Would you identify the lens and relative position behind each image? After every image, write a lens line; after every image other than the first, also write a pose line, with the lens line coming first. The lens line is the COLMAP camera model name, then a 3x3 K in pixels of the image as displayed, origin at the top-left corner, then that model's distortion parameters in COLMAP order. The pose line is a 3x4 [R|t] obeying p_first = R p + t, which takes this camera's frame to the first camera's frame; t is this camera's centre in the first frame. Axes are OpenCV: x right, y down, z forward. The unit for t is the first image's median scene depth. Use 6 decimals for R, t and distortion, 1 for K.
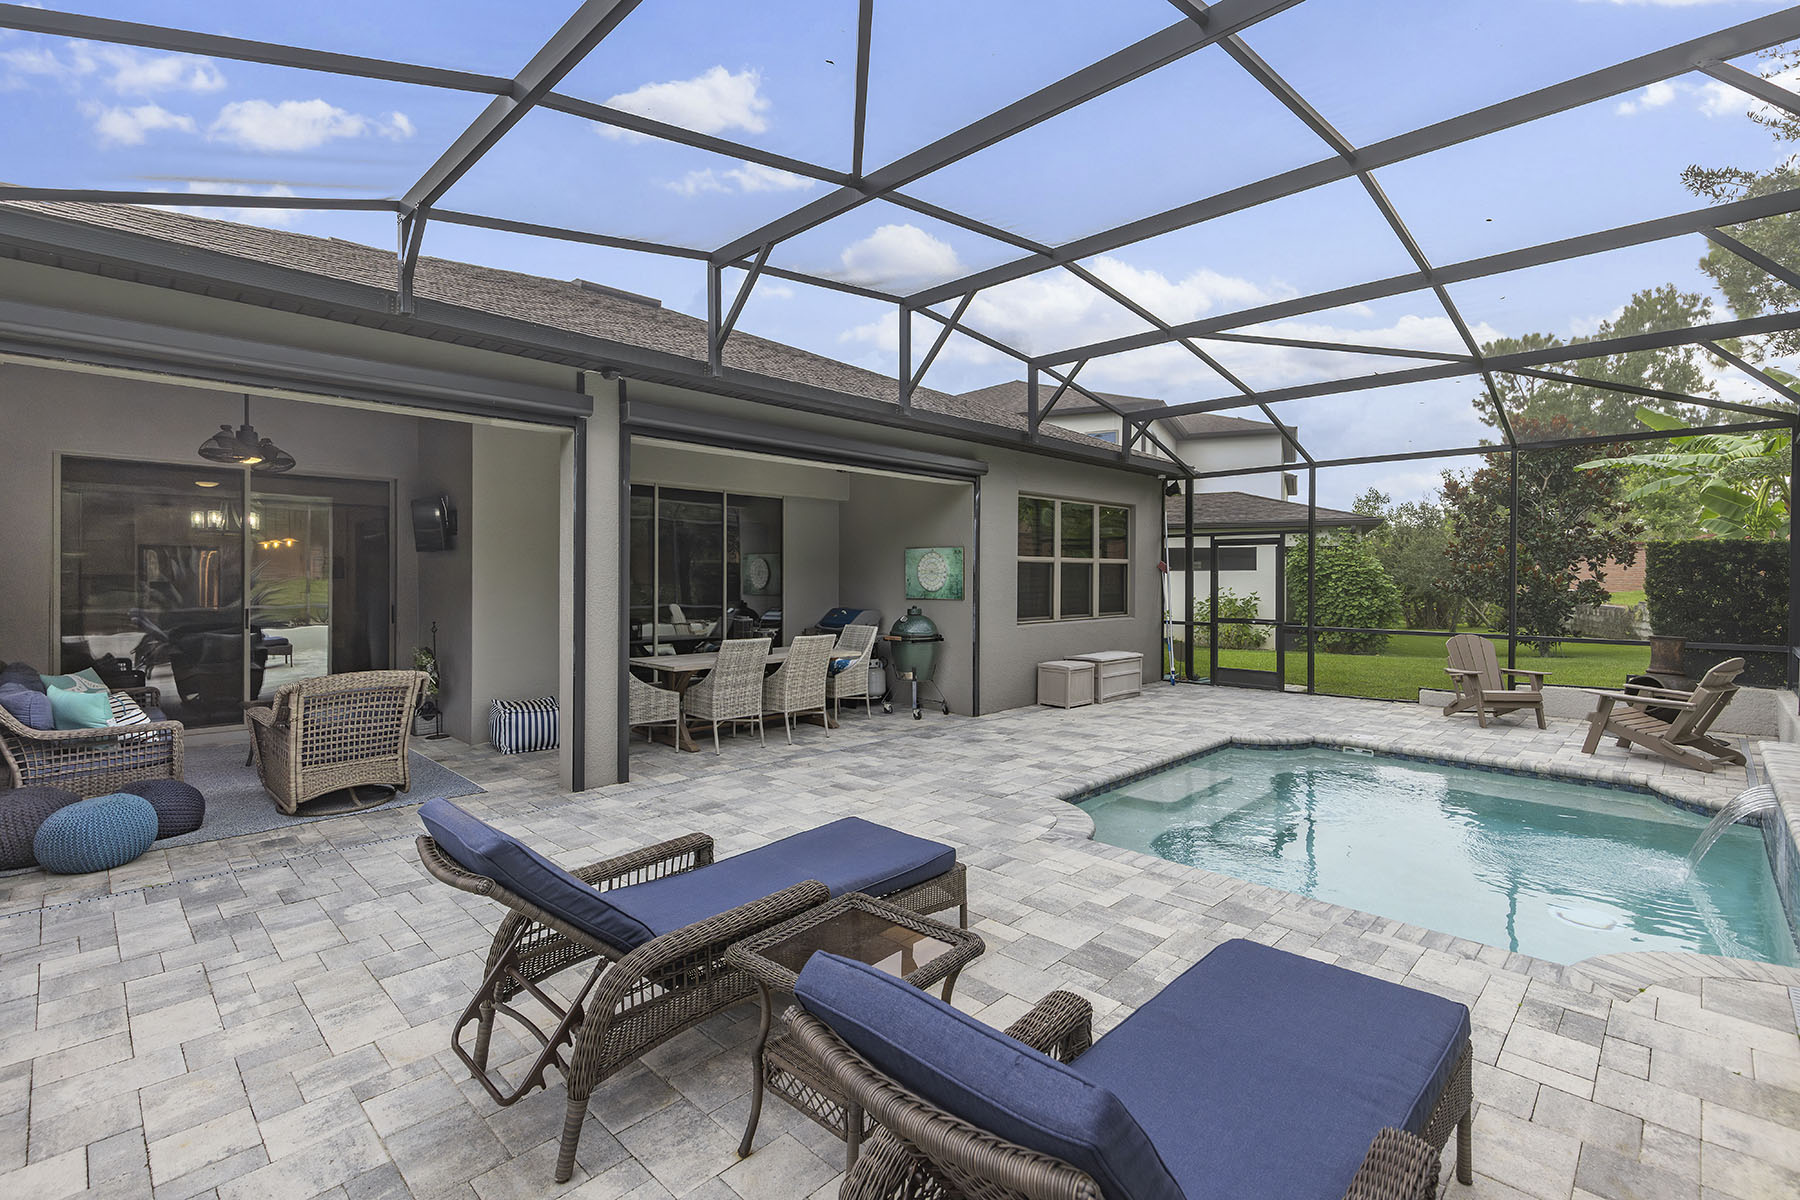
lens RADIAL K [[810.5, 0, 898.3], [0, 810.5, 577.9], [0, 0, 1]] dist [0.004210, -0.000494]
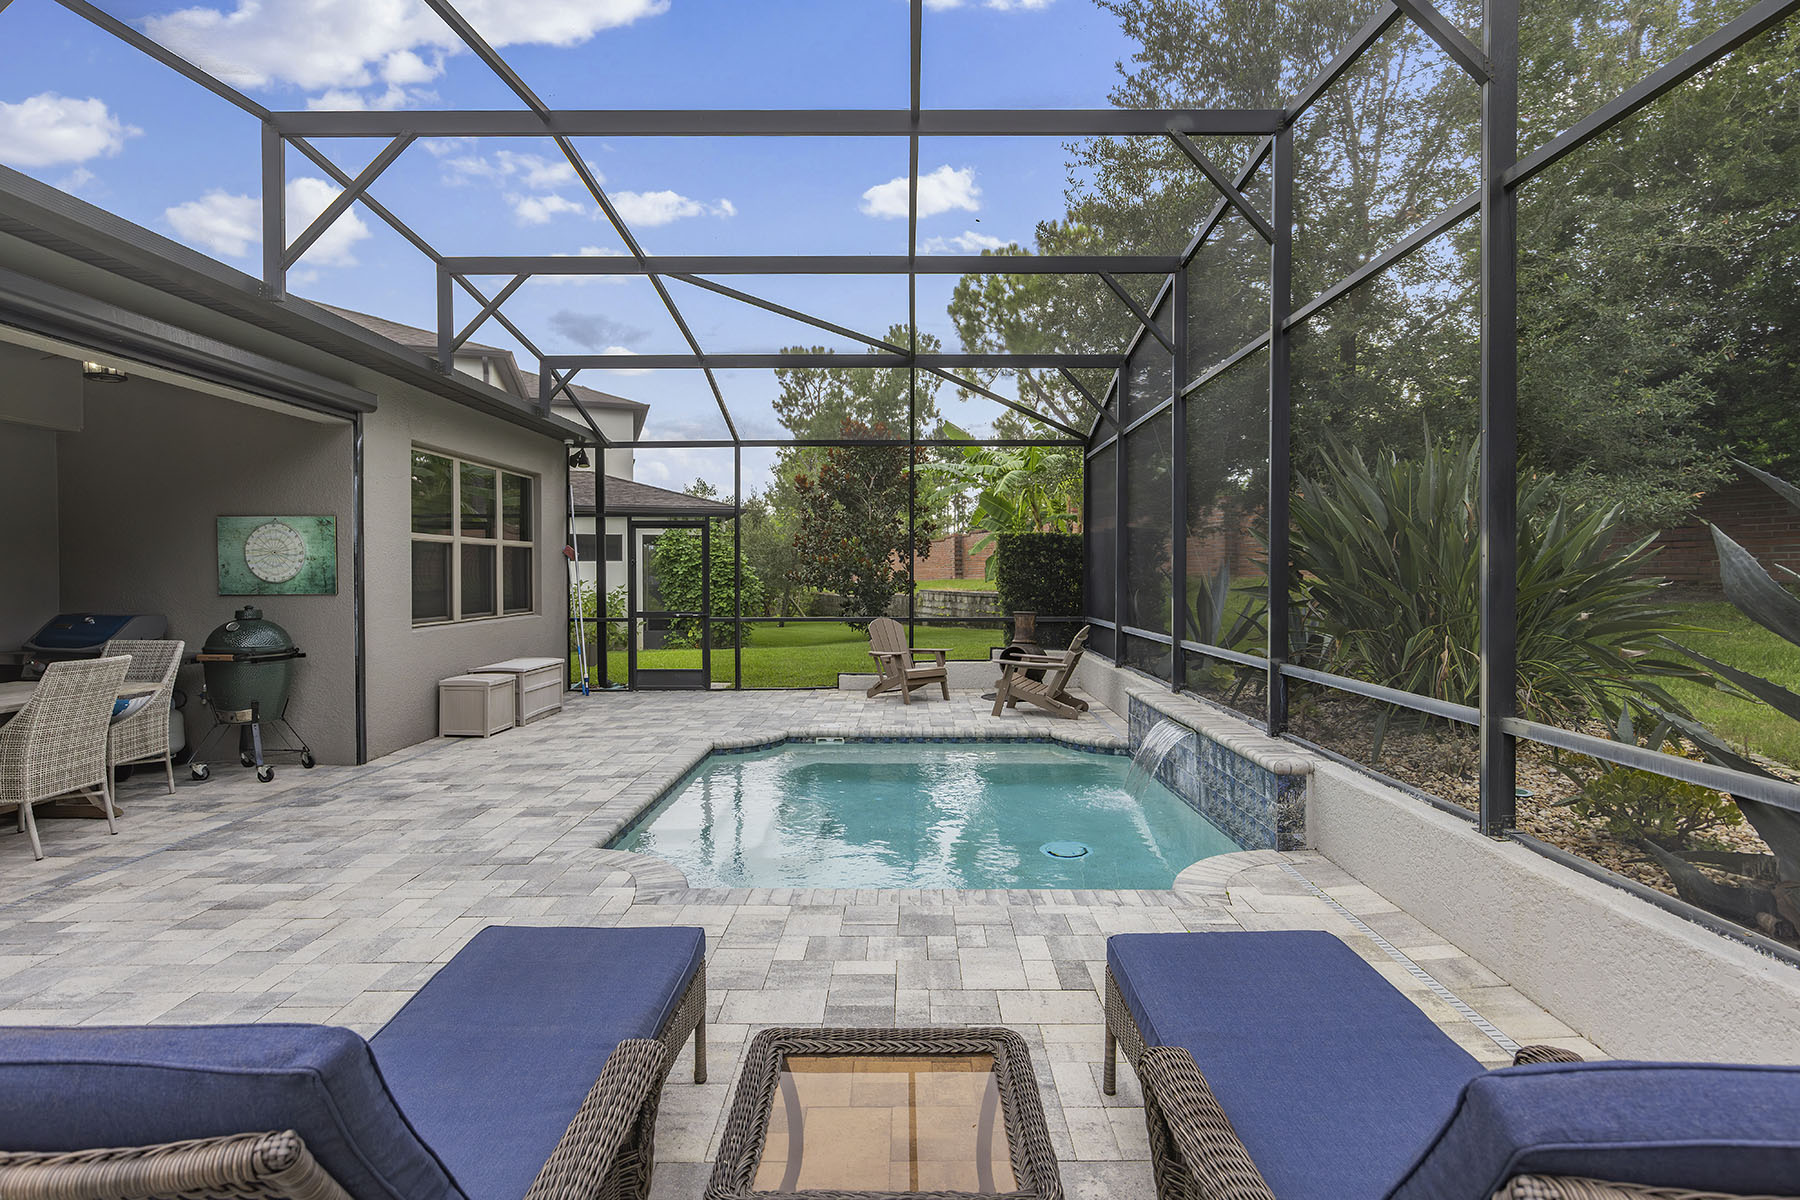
lens RADIAL K [[942.7, 0, 893.6], [0, 942.7, 589.0], [0, 0, 1]] dist [-0.001162, -0.000013]
pose [[0.722418, -0.015735, 0.691277, -0.130908], [0.005341, 0.999838, 0.017177, 0.011721], [-0.691436, -0.008717, 0.722386, 0.116693]]
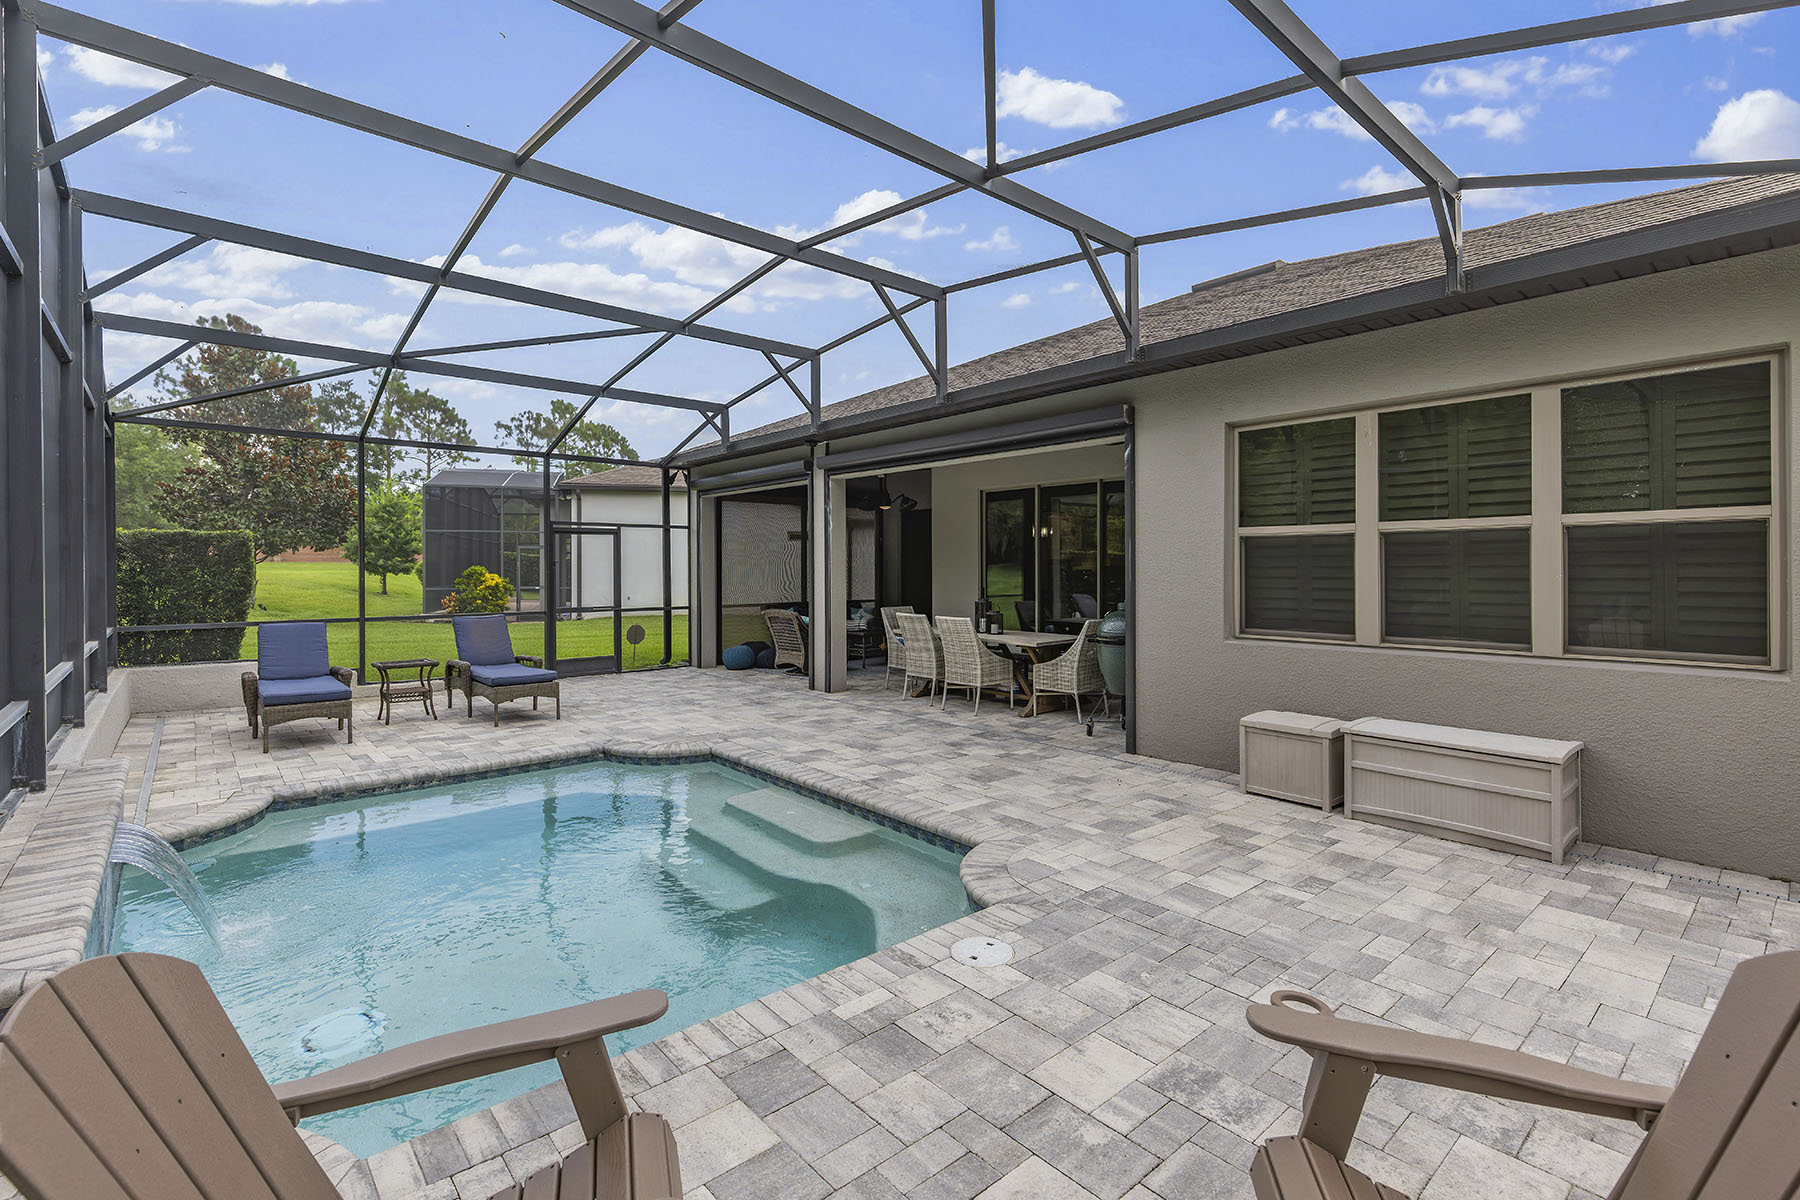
lens RADIAL K [[810.5, 0, 899.2], [0, 810.5, 564.7], [0, 0, 1]] dist [0.004210, -0.000494]
pose [[-0.078541, -0.003775, -0.996904, 0.861345], [0.000695, 0.999992, -0.003841, 0.004155], [0.996911, -0.000995, -0.078537, 0.862567]]
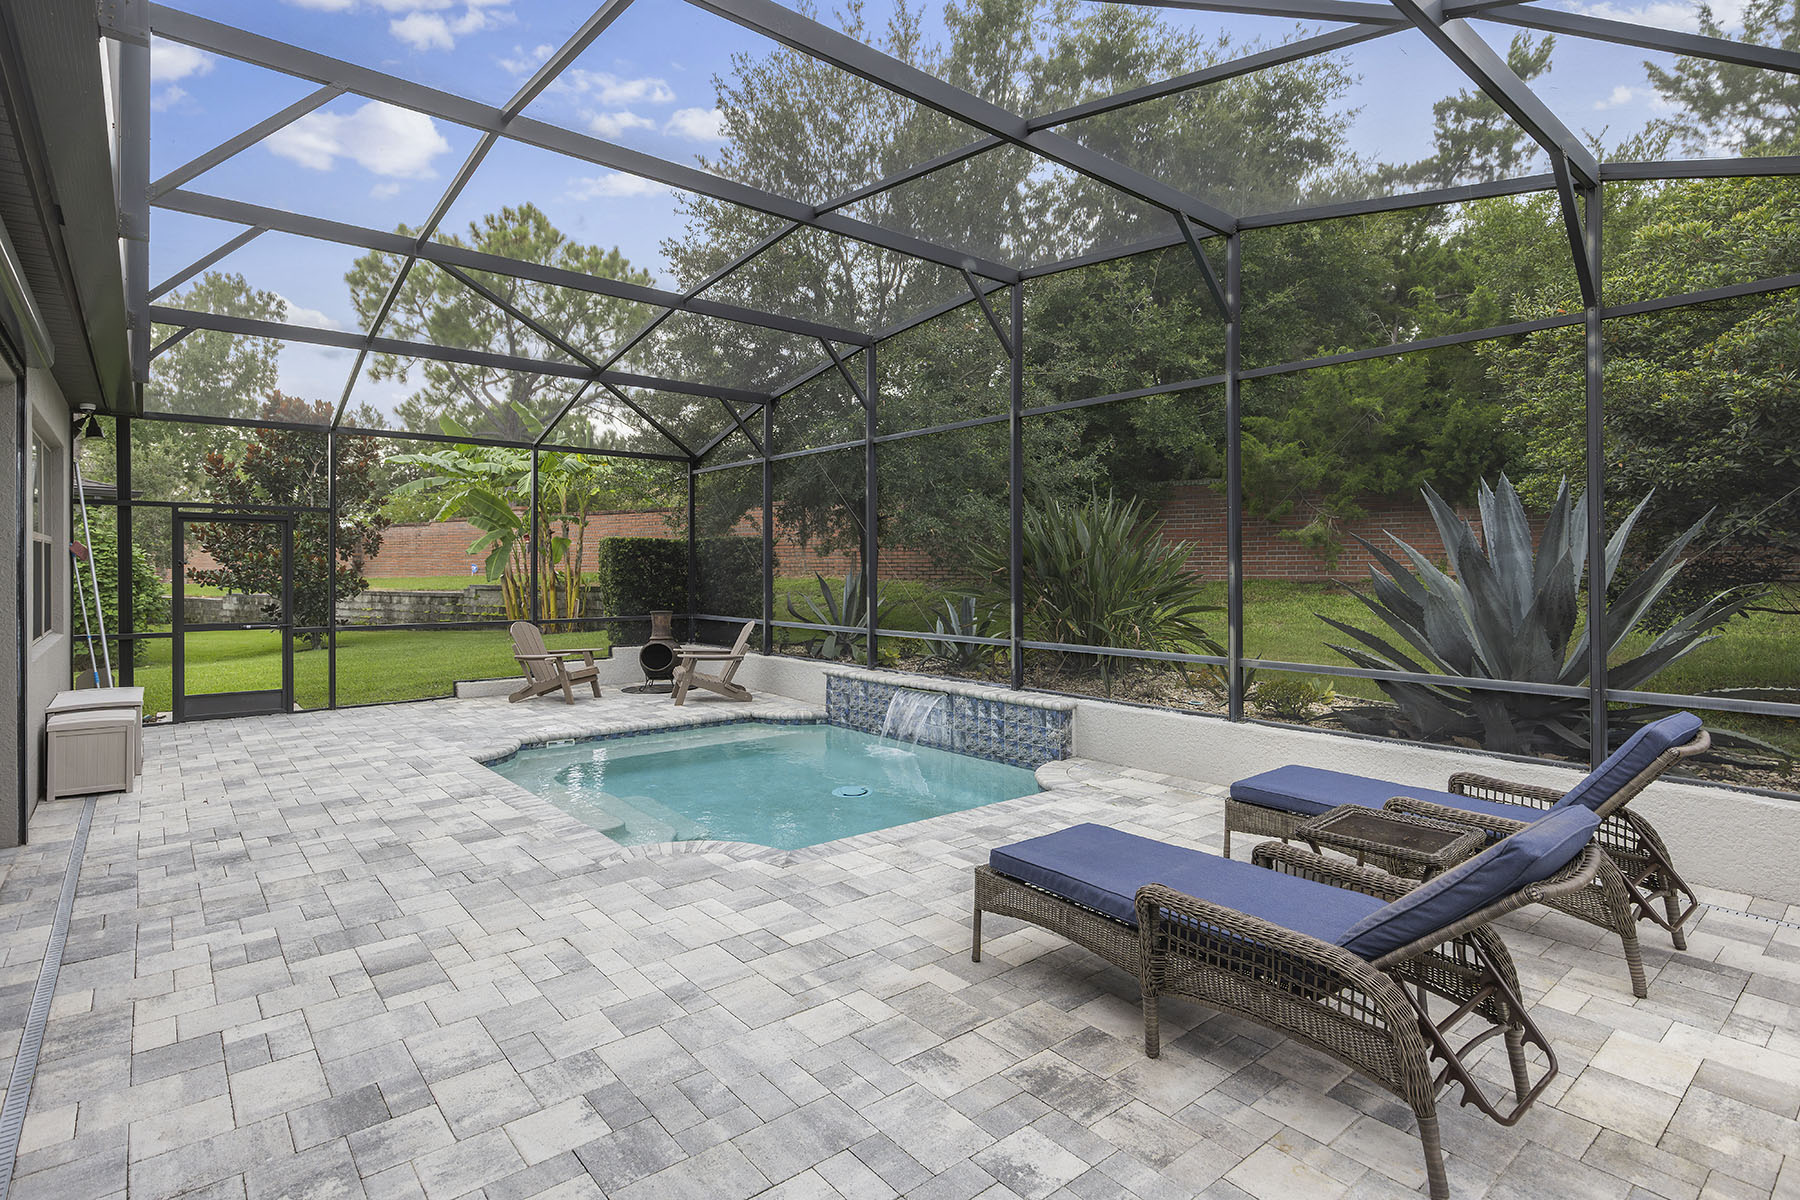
lens RADIAL K [[913.0, 0, 888.4], [0, 913.0, 564.7], [0, 0, 1]] dist [-0.003943, -0.000091]
pose [[0.107671, 0.000766, 0.994186, -0.418621], [0.002466, 0.999996, -0.001038, -0.000397], [-0.994184, 0.002564, 0.107669, 0.415215]]
